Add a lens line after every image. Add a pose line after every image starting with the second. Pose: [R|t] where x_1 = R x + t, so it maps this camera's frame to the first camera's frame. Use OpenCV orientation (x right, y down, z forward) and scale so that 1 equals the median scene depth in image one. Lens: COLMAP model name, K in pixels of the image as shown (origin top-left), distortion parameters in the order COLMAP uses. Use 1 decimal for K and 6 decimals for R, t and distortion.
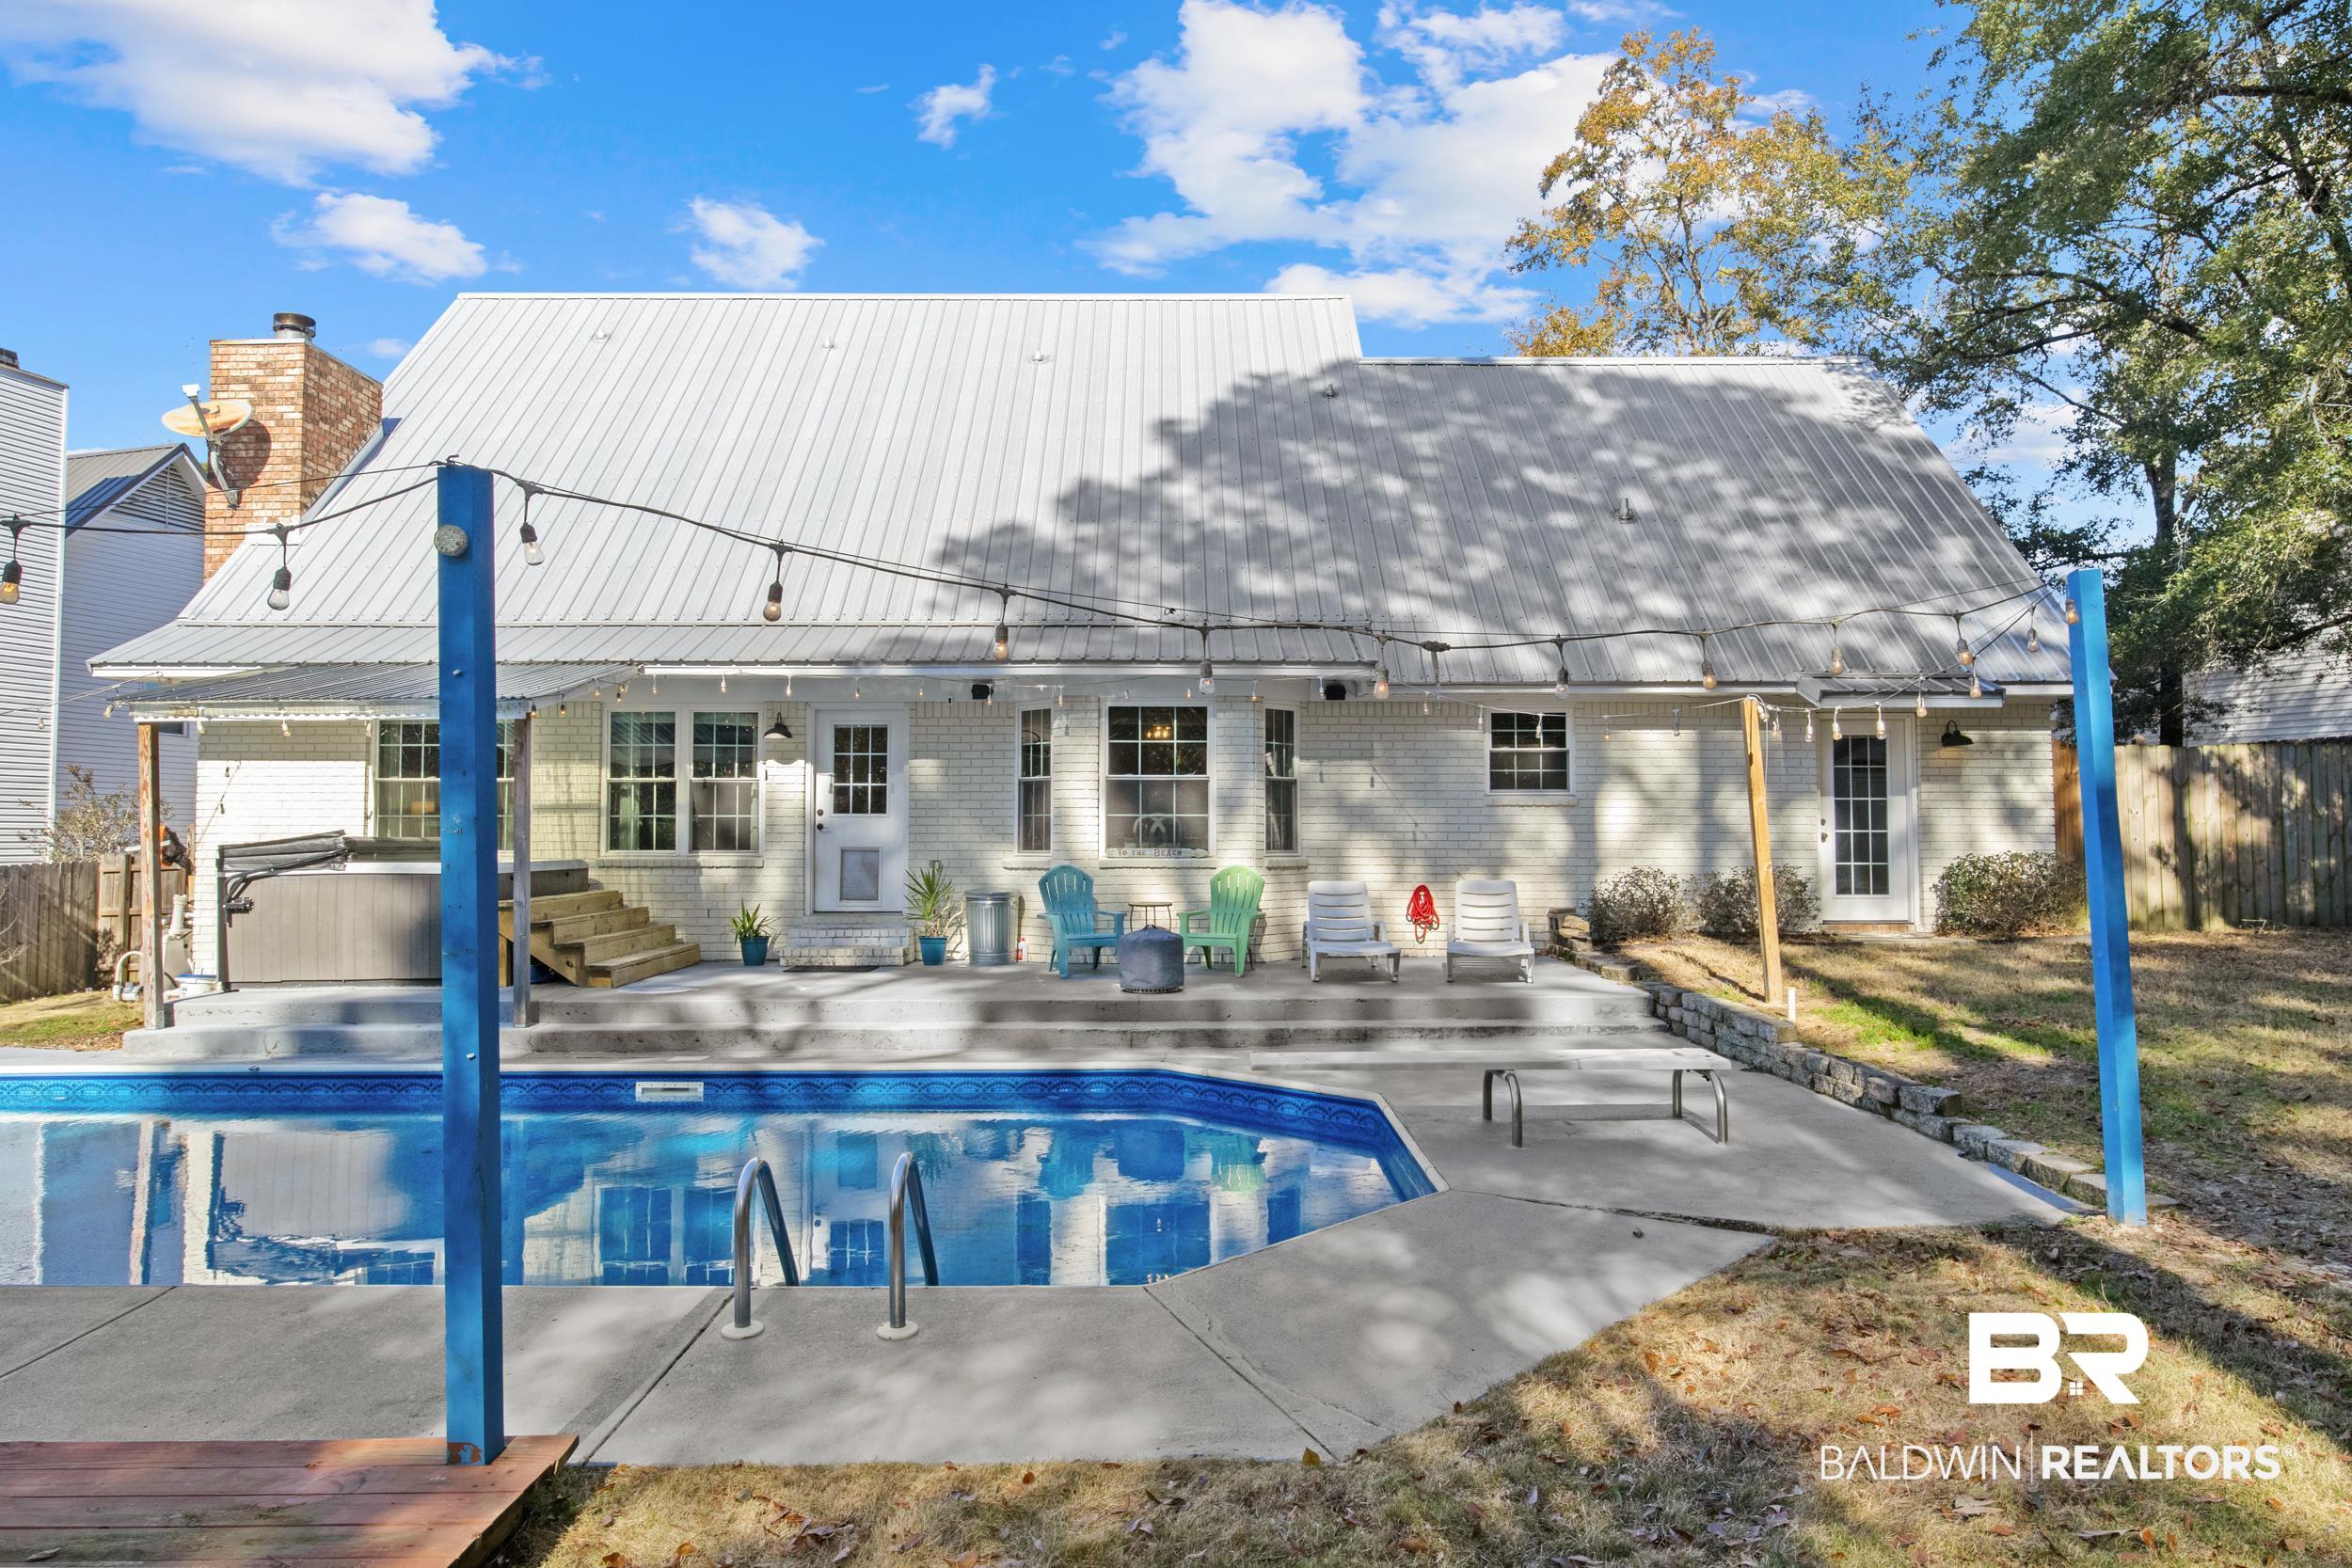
lens RADIAL K [[1473.8, 0, 1176.0], [0, 1473.8, 784.0], [0, 0, 1]] dist [-0.006119, -0.000504]
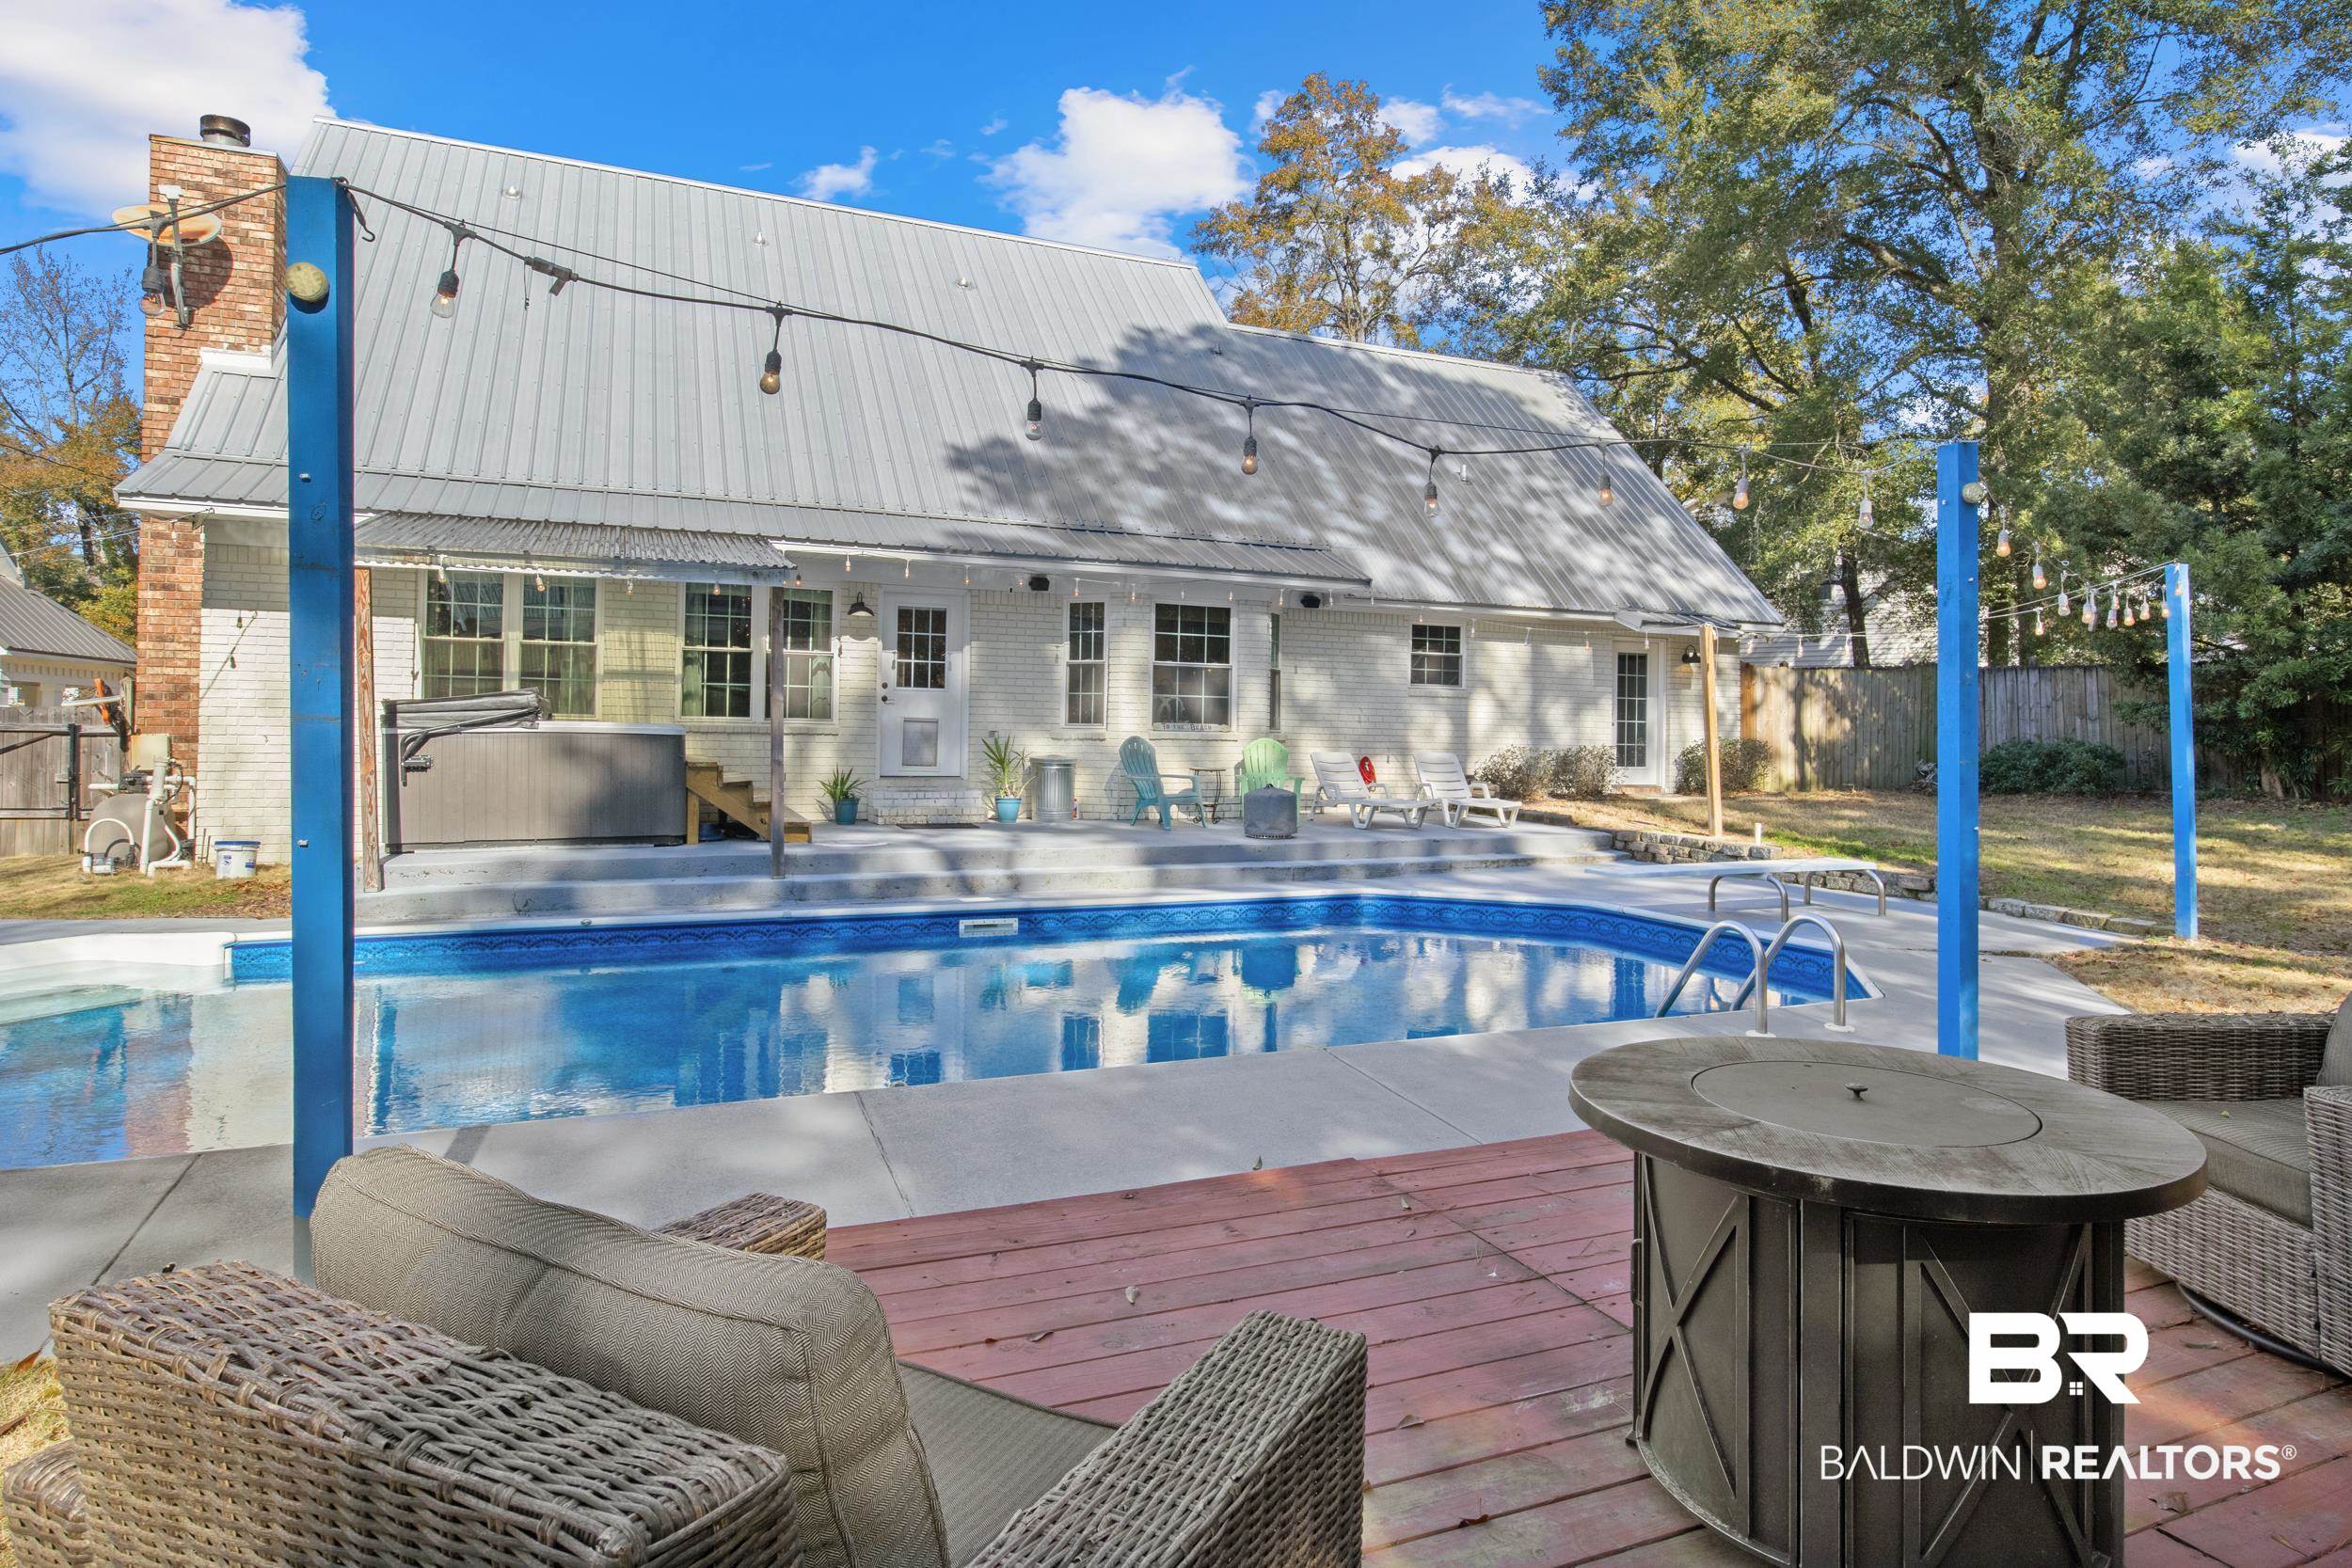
lens RADIAL K [[1308.6, 0, 1181.7], [0, 1308.6, 711.5], [0, 0, 1]] dist [0.000760, 0.000209]
pose [[0.918009, 0.021682, 0.395965, -0.426371], [-0.029235, 0.999487, 0.013049, 0.019284], [-0.395479, -0.023555, 0.918173, 0.022486]]
